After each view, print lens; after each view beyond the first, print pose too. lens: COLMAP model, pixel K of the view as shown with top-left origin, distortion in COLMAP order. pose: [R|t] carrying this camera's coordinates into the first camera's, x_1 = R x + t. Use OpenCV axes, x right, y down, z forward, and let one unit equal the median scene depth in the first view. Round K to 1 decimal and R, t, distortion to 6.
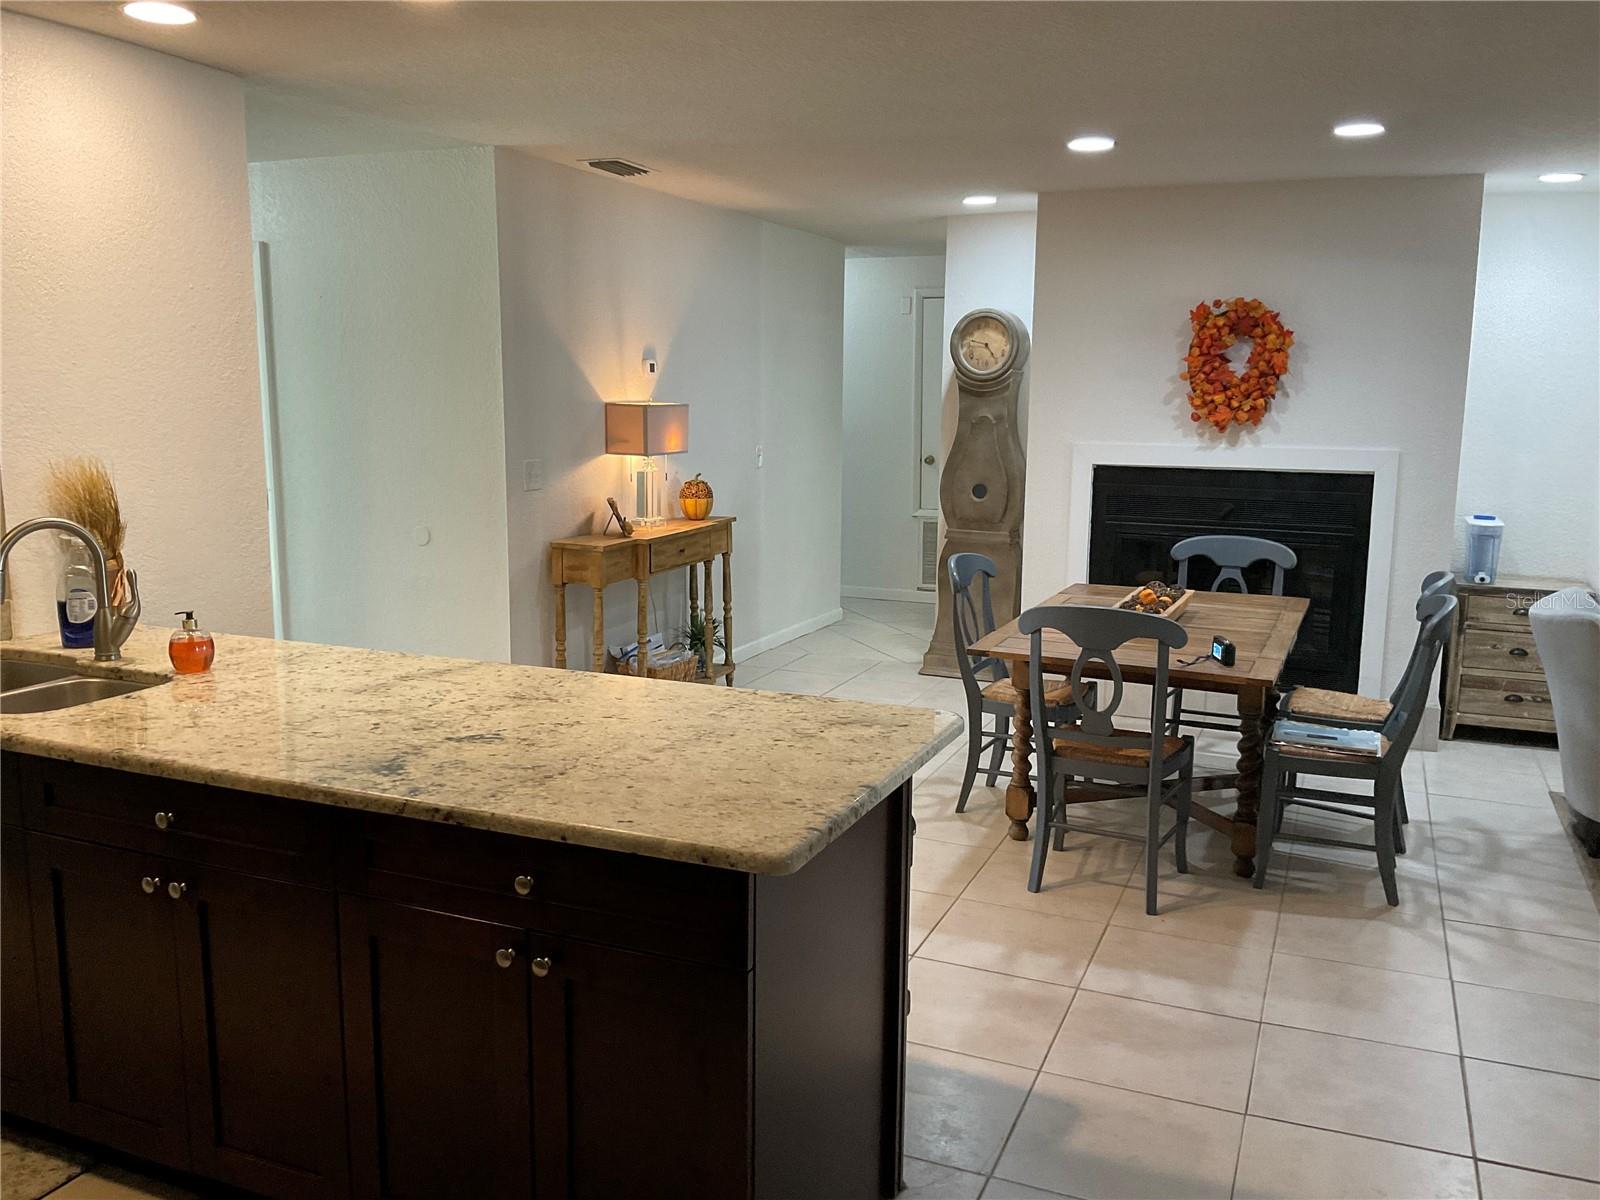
lens RADIAL K [[1317.6, 0, 795.6], [0, 1317.6, 598.5], [0, 0, 1]] dist [0.120898, -0.240676]
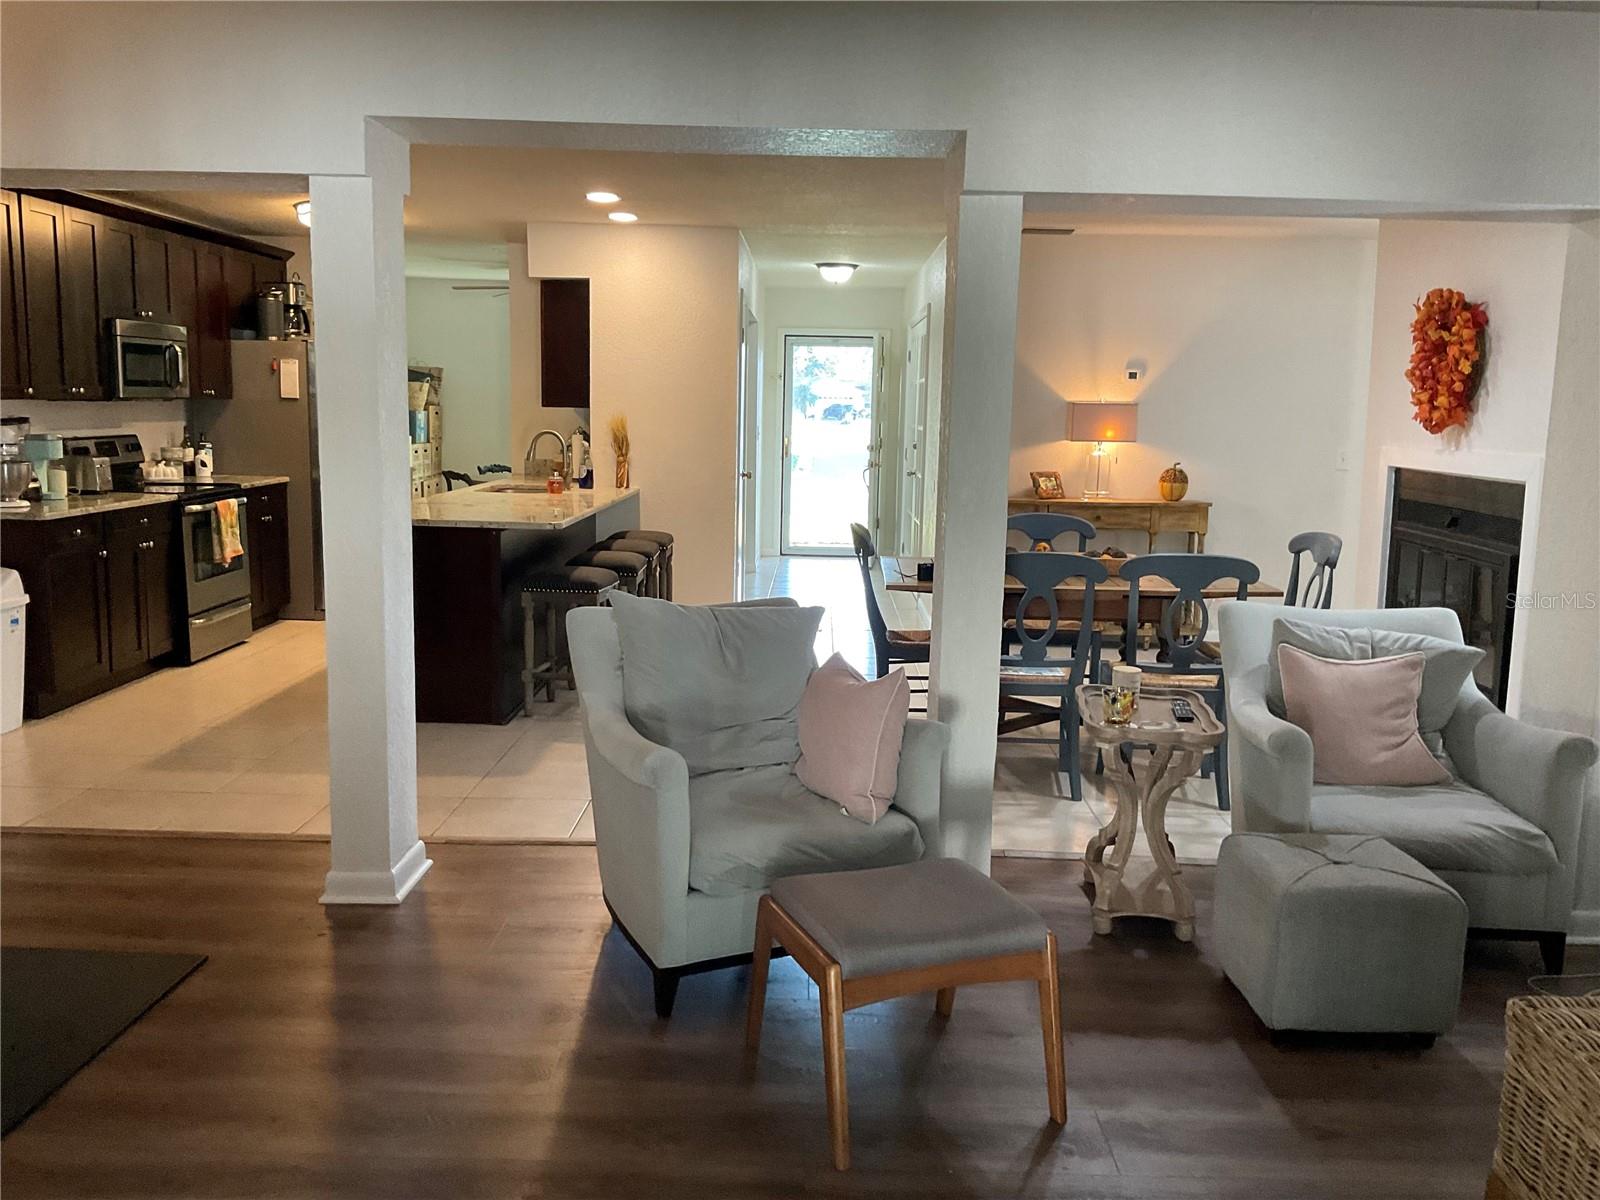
lens RADIAL K [[1317.6, 0, 795.6], [0, 1317.6, 598.5], [0, 0, 1]] dist [0.120898, -0.240676]
pose [[0.376394, 0.136619, -0.916331, 1.047980], [-0.167095, 0.982858, 0.077901, -0.010677], [0.911267, 0.123792, 0.392770, 0.252455]]
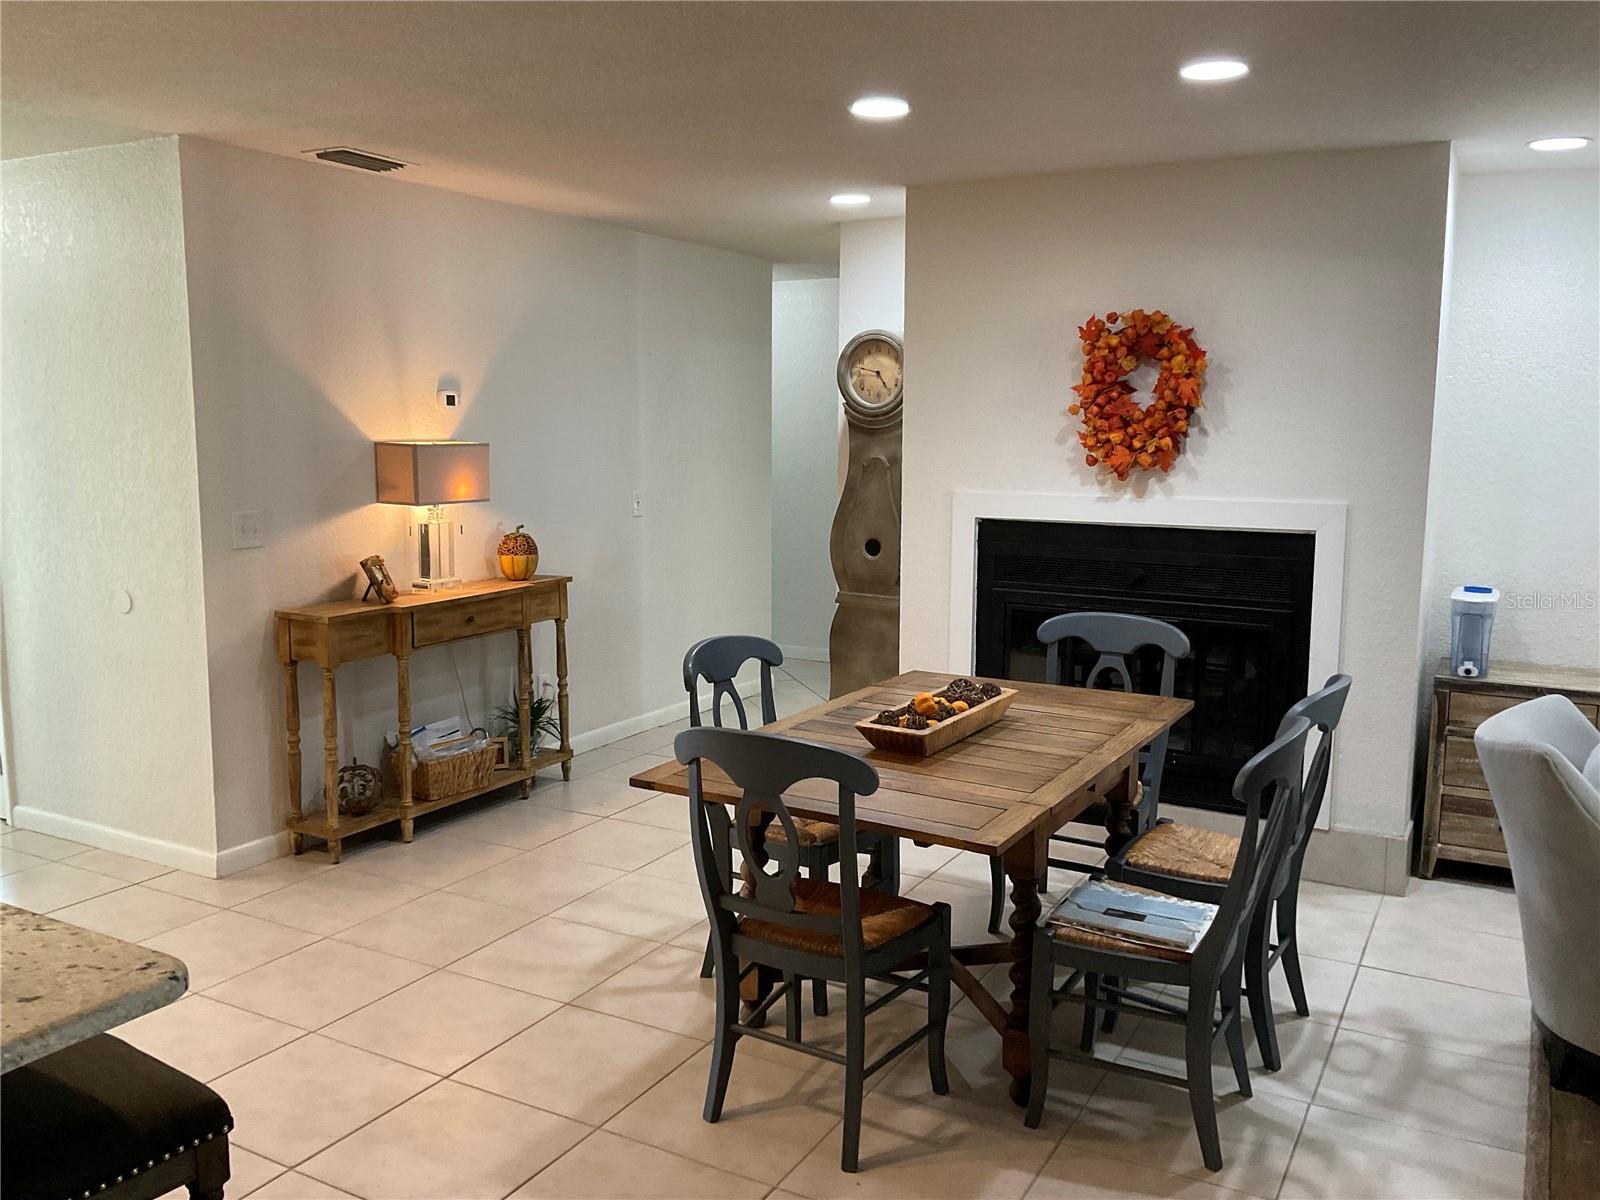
lens RADIAL K [[1320.5, 0, 791.3], [0, 1320.5, 599.7], [0, 0, 1]] dist [0.085745, -0.153520]
pose [[0.994294, 0.010490, -0.106158, 0.214653], [-0.013375, 0.999559, -0.026506, -0.030784], [0.105834, 0.027775, 0.993996, 0.202533]]
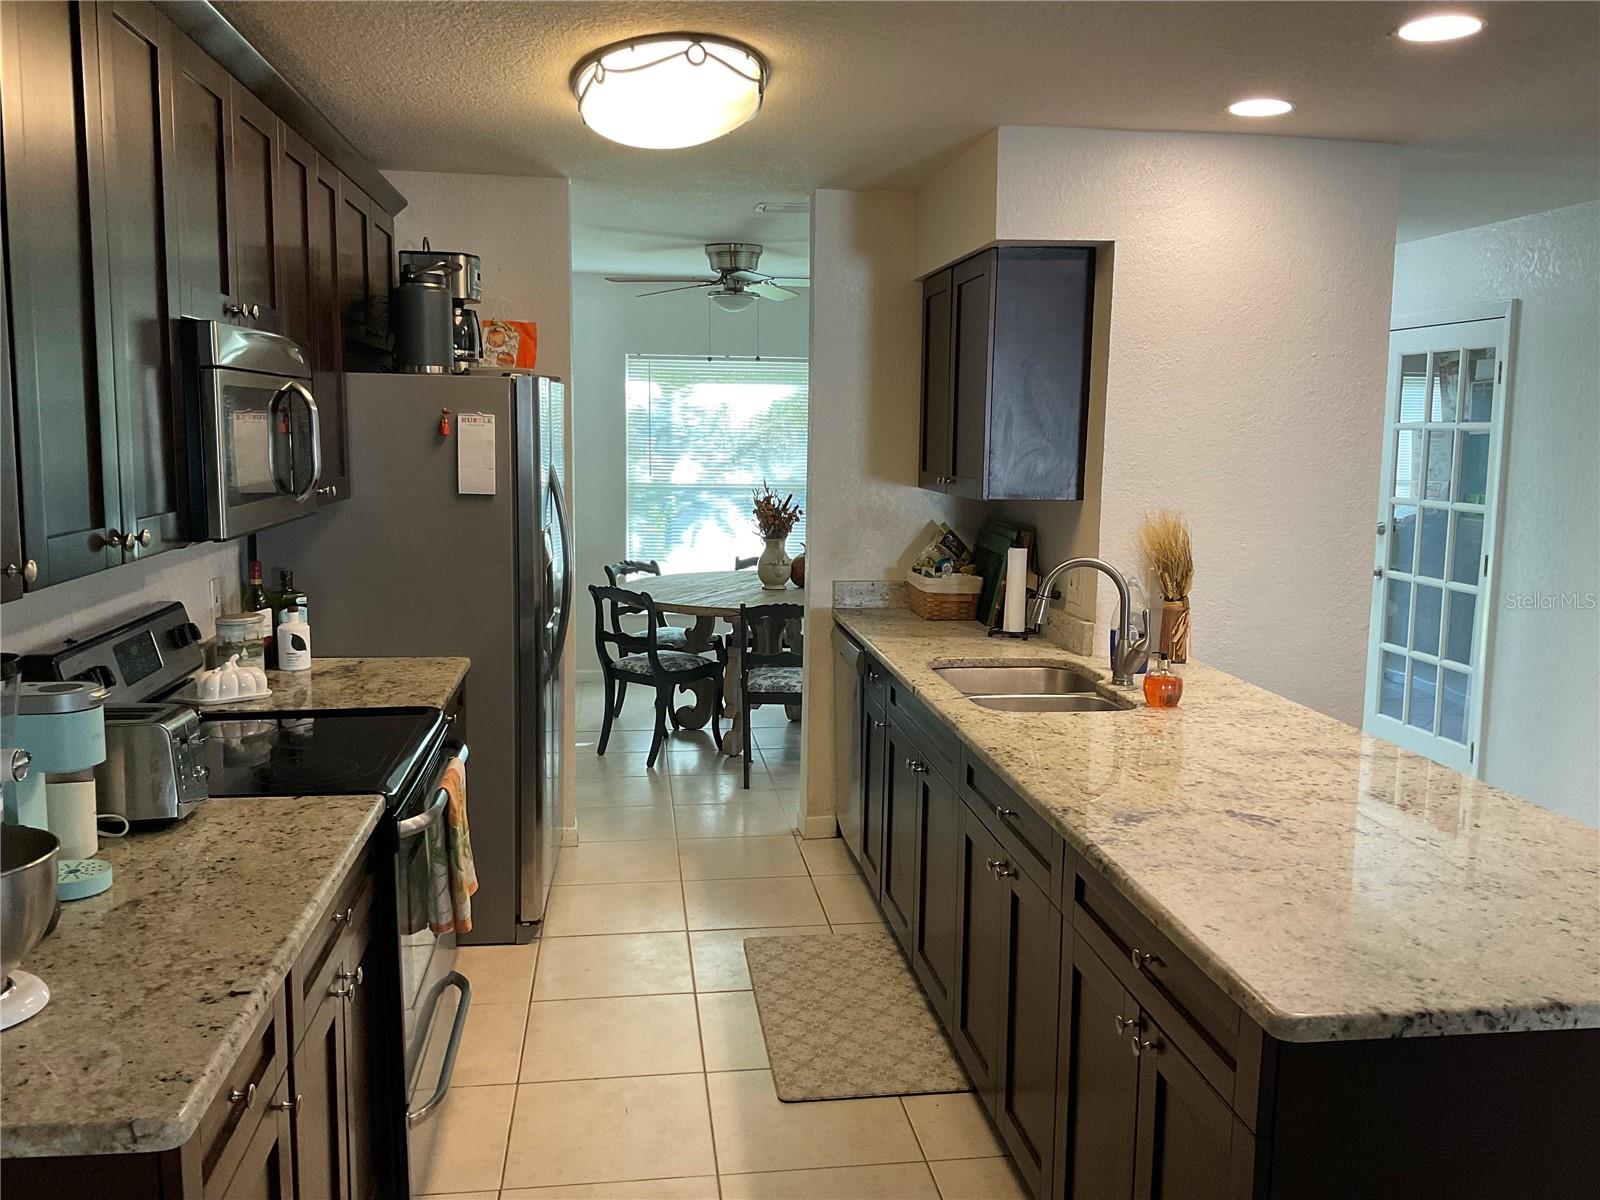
lens RADIAL K [[1315.2, 0, 800.0], [0, 1315.2, 600.0], [0, 0, 1]] dist [0.120629, -0.235237]
pose [[0.511508, 0.111965, -0.851953, 0.171760], [-0.145070, 0.988495, 0.042810, -0.019417], [0.846944, 0.101695, 0.521866, 0.087251]]
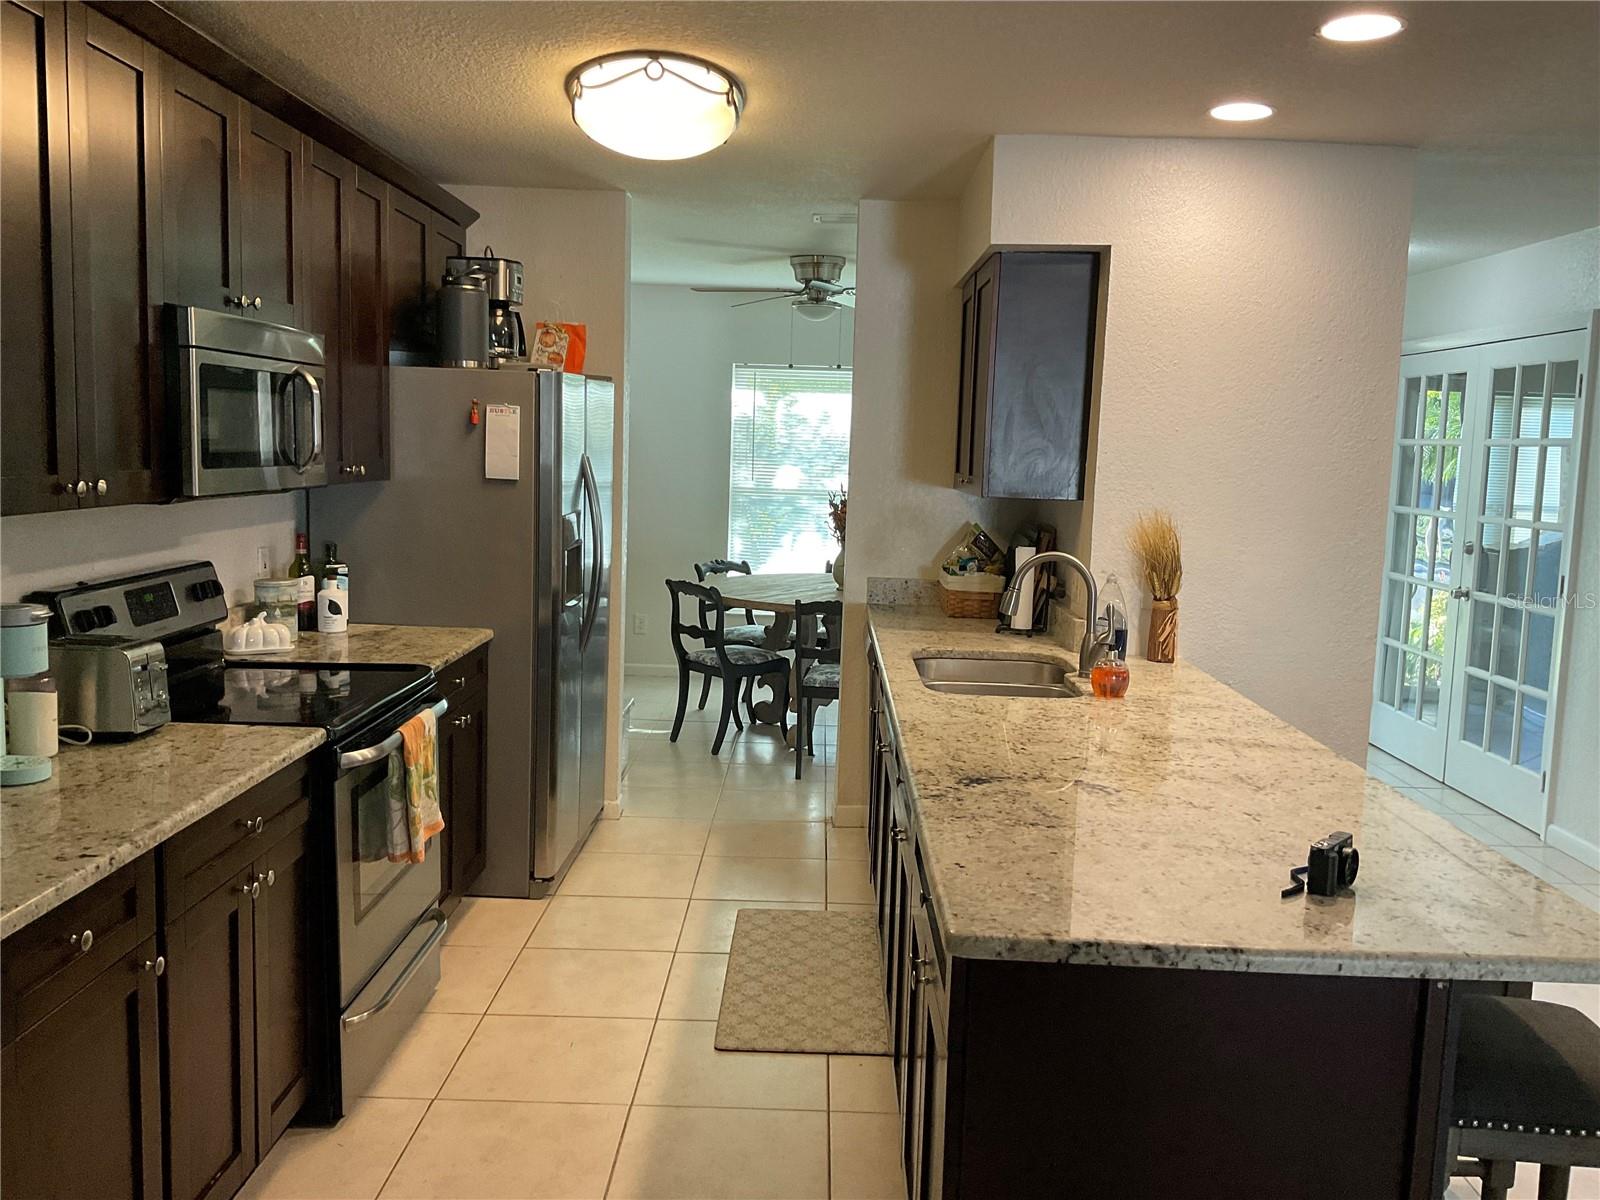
lens RADIAL K [[1315.2, 0, 800.0], [0, 1315.2, 600.0], [0, 0, 1]] dist [0.120629, -0.235237]
pose [[0.379241, 0.114423, -0.918196, 0.250411], [-0.175028, 0.983281, 0.050243, -0.019673], [0.908593, 0.141656, 0.392928, 0.165792]]
